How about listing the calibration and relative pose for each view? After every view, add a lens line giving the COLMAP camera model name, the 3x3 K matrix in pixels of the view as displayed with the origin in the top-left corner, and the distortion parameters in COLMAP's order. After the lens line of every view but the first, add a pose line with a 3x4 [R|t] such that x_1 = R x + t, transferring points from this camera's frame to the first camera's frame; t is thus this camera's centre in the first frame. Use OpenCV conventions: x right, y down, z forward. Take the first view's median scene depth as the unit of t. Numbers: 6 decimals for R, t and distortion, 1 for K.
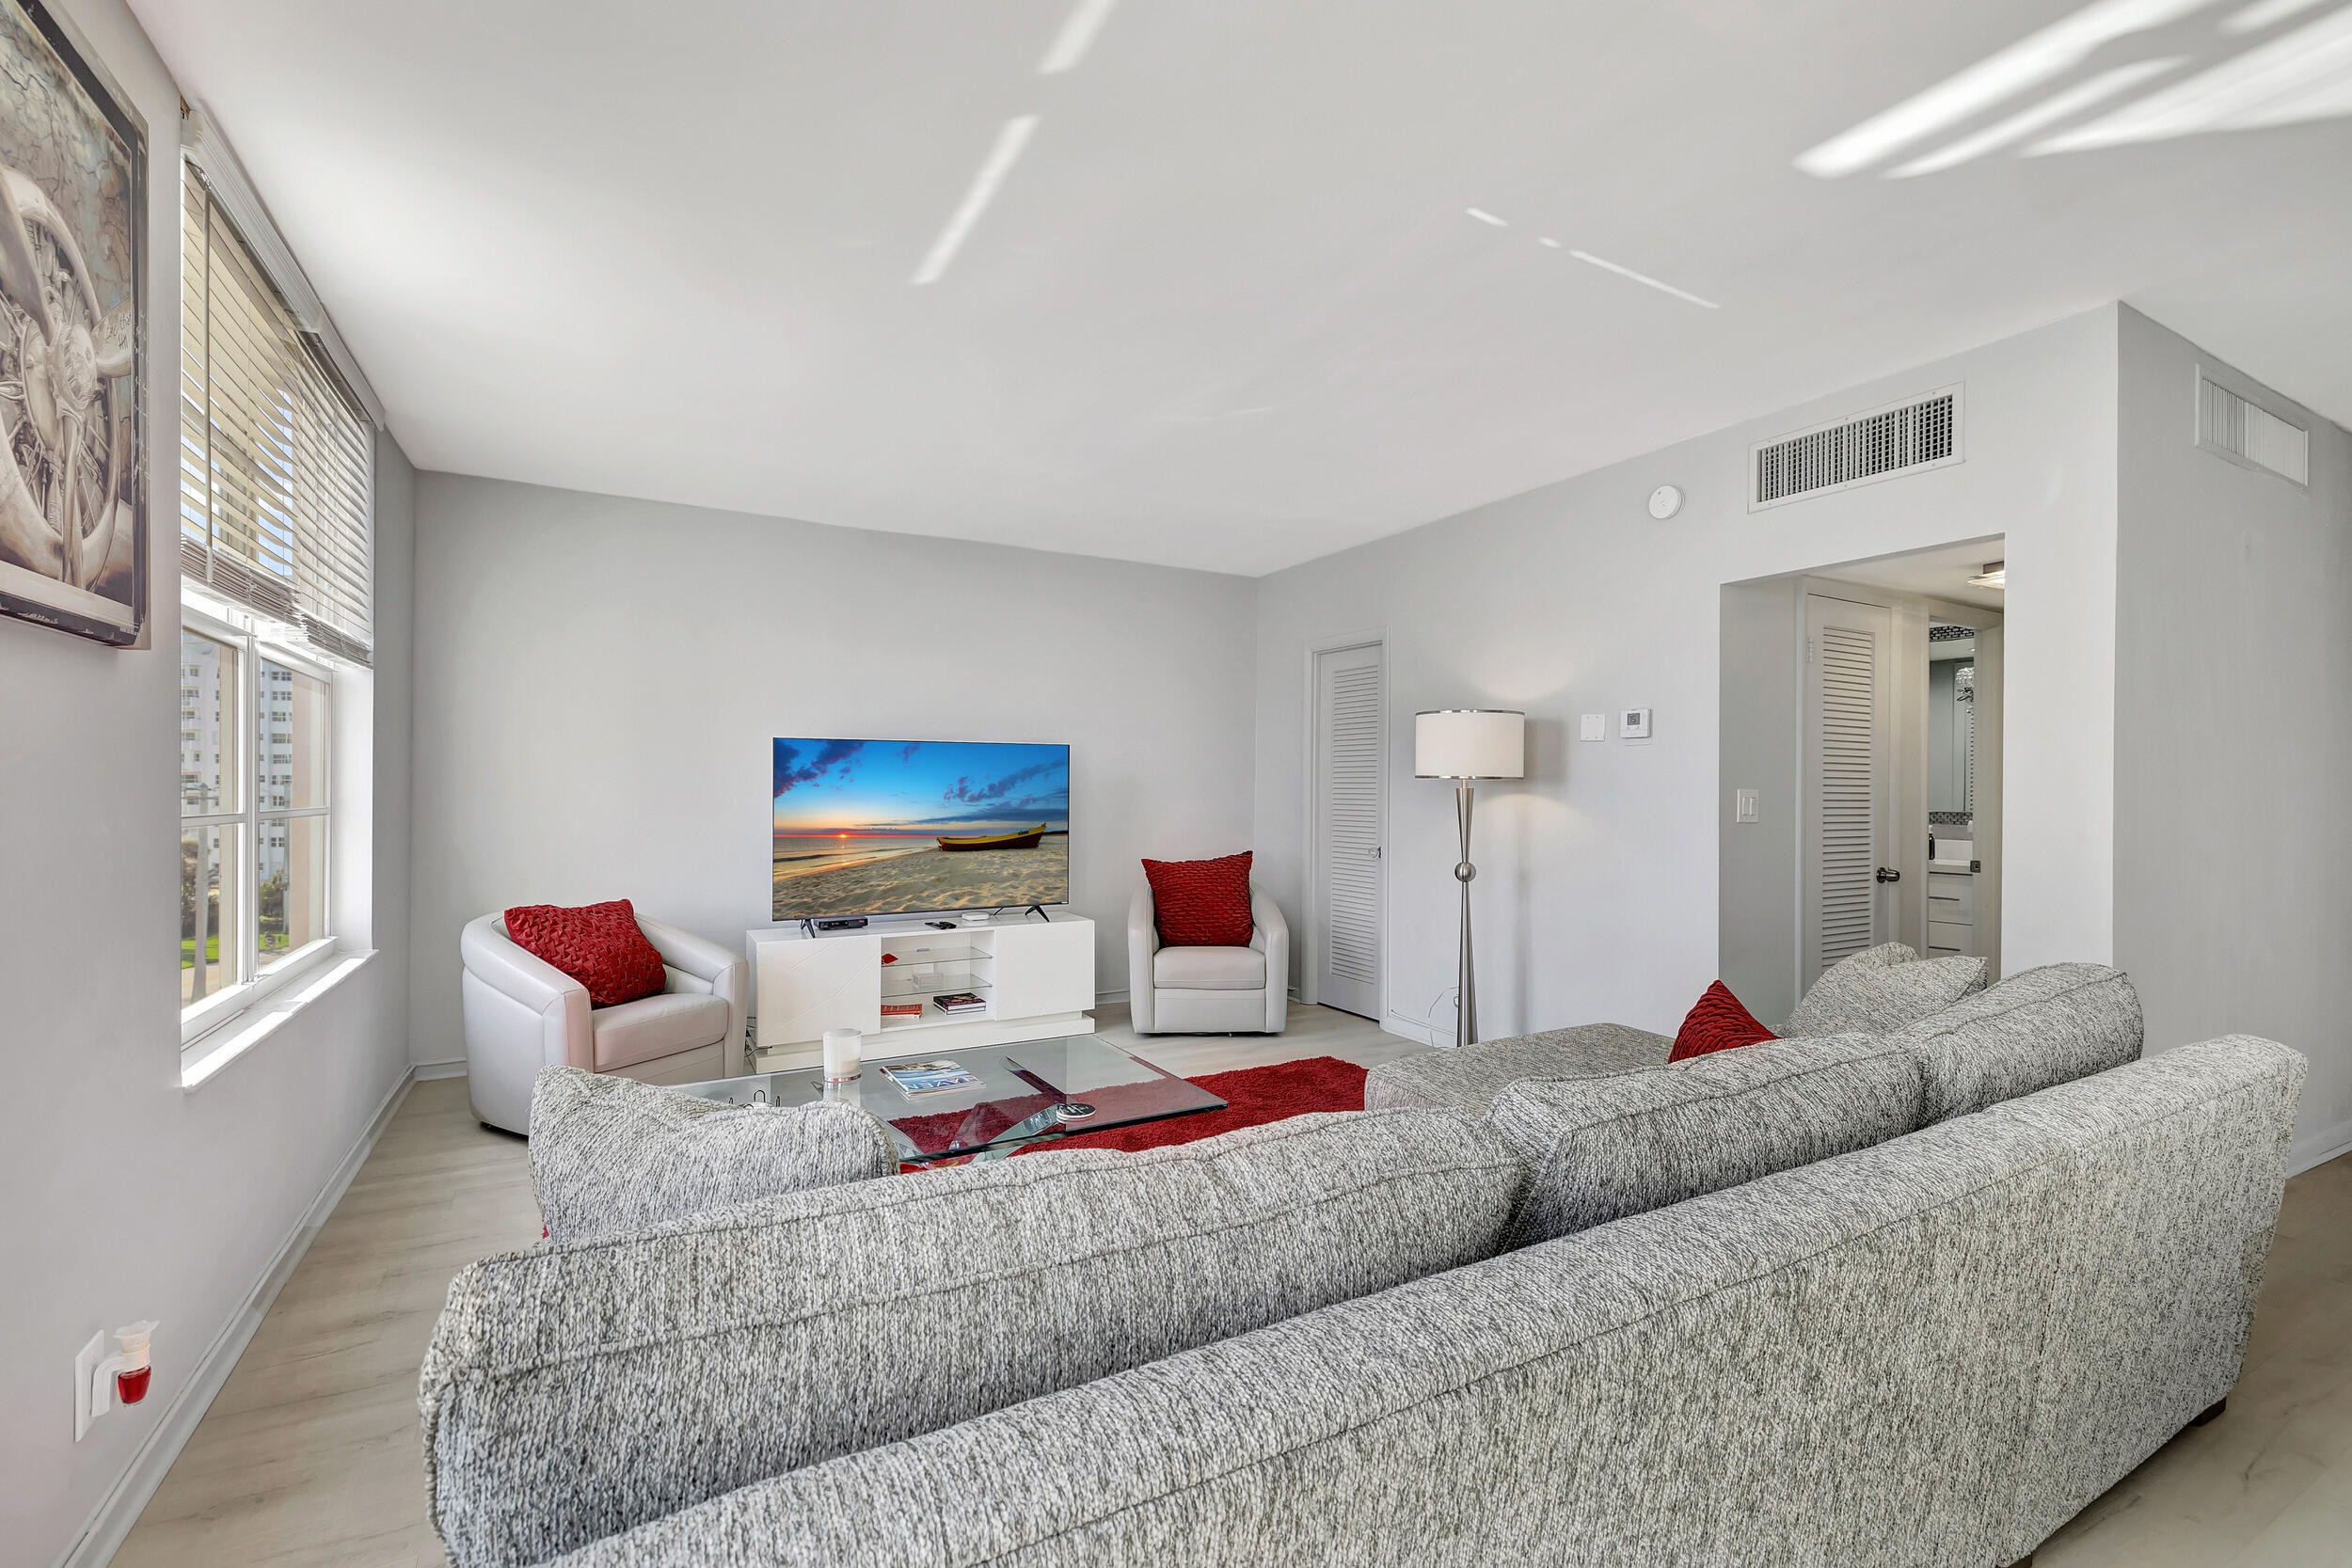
lens RADIAL K [[994.8, 0, 1166.4], [0, 994.8, 785.1], [0, 0, 1]] dist [-0.006625, 0.000728]
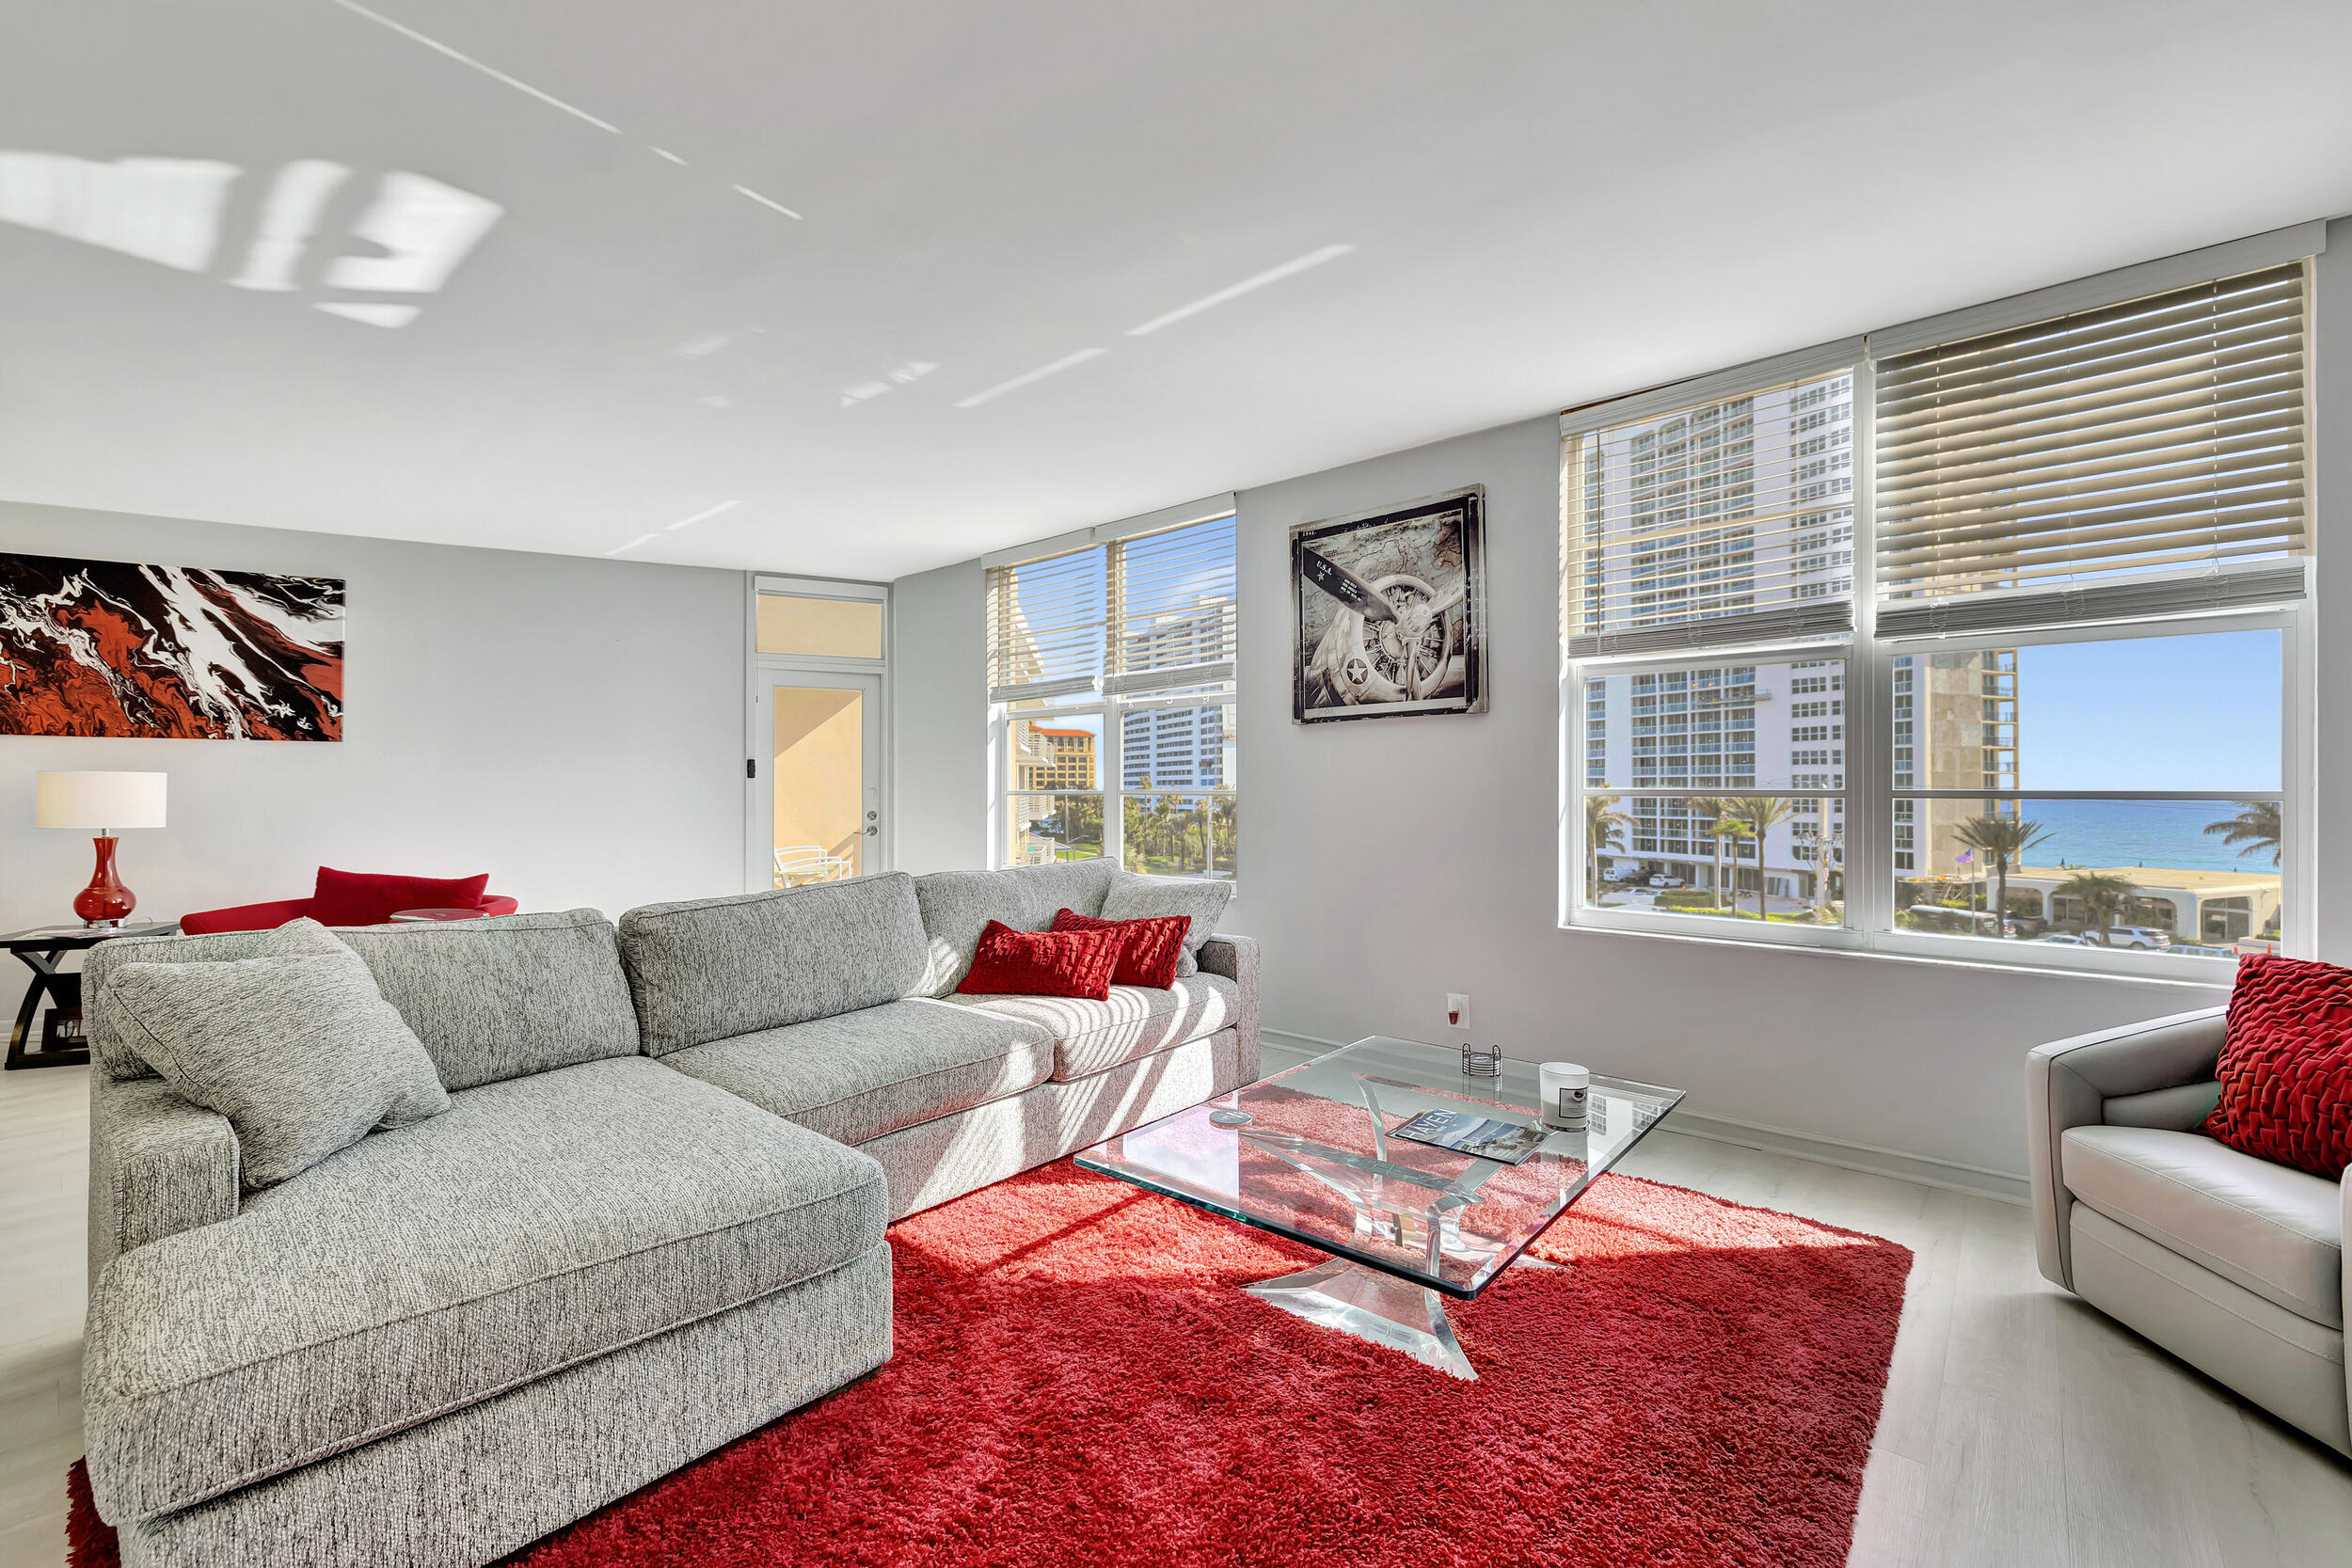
lens RADIAL K [[994.8, 0, 1165.7], [0, 994.8, 778.6], [0, 0, 1]] dist [-0.006625, 0.000728]
pose [[-0.941825, -0.007470, -0.336019, 0.153414], [-0.002696, 0.999889, -0.014671, 0.018929], [0.336092, -0.012912, -0.941741, 1.051603]]
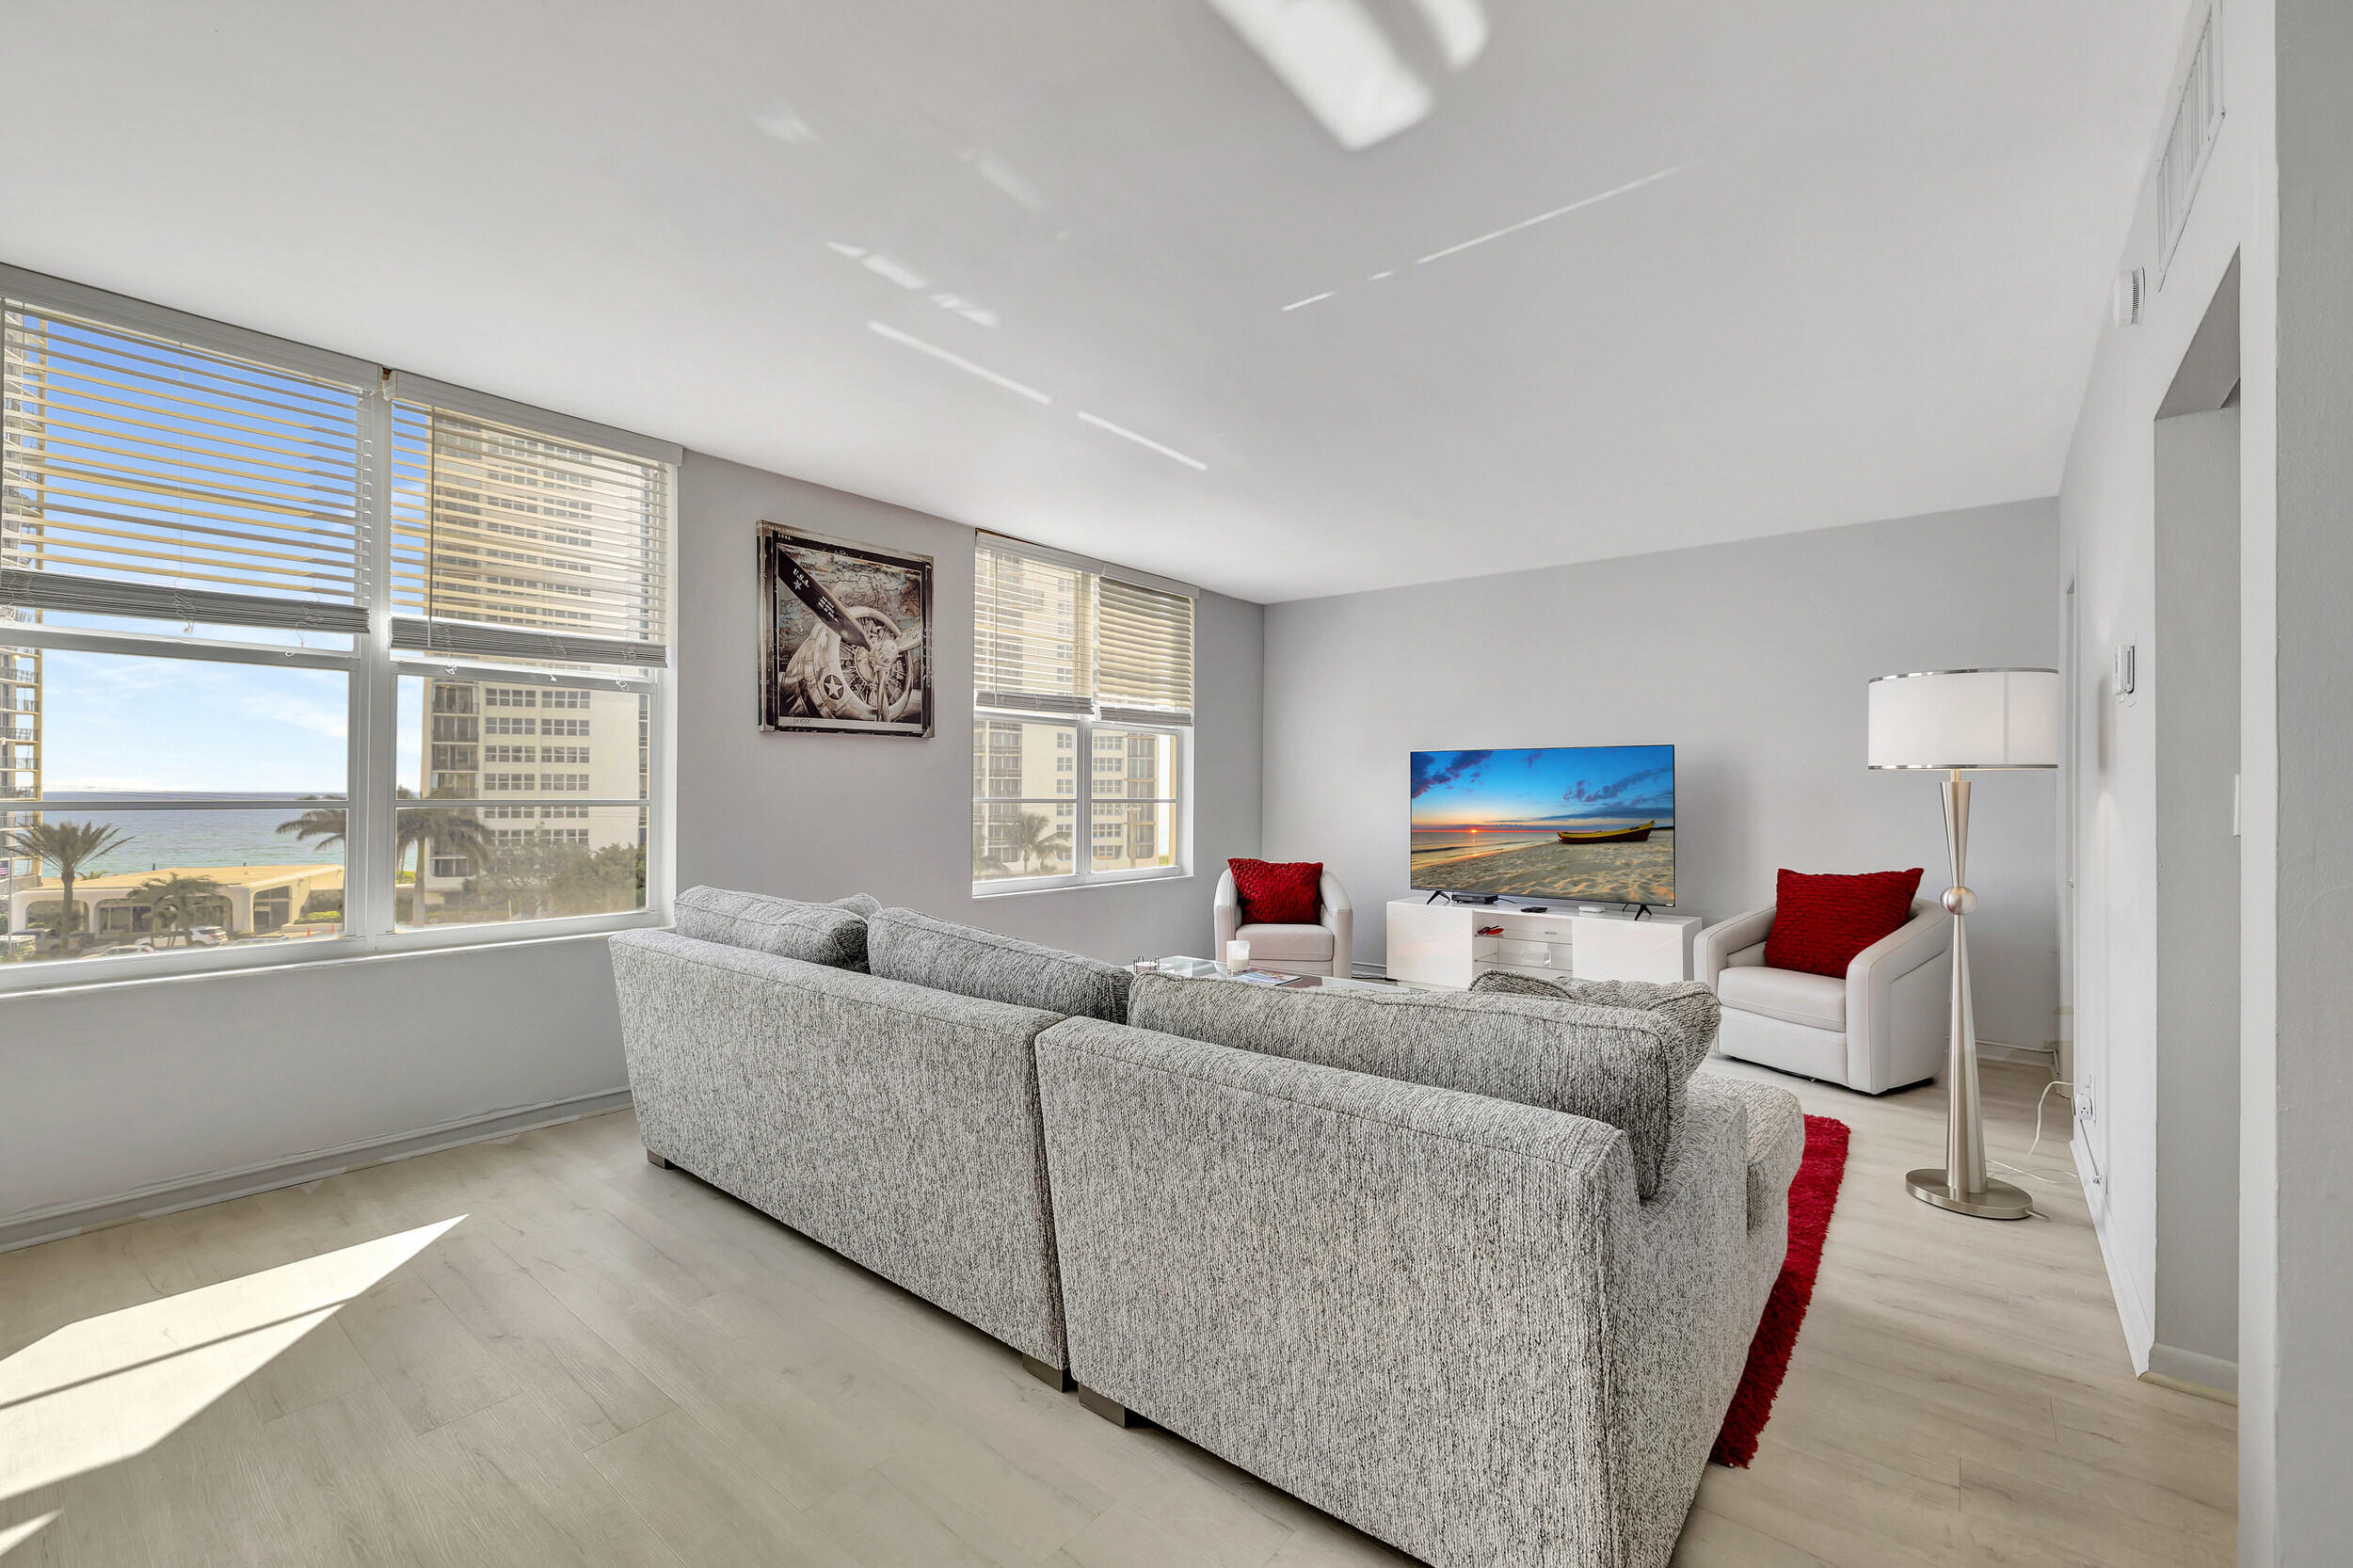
lens RADIAL K [[995.3, 0, 1175.1], [0, 995.3, 787.4], [0, 0, 1]] dist [-0.006625, 0.000728]
pose [[0.372792, -0.008314, -0.927878, 0.698332], [-0.000530, 0.999958, -0.009173, 0.012874], [0.927915, 0.003912, 0.372771, 0.207387]]
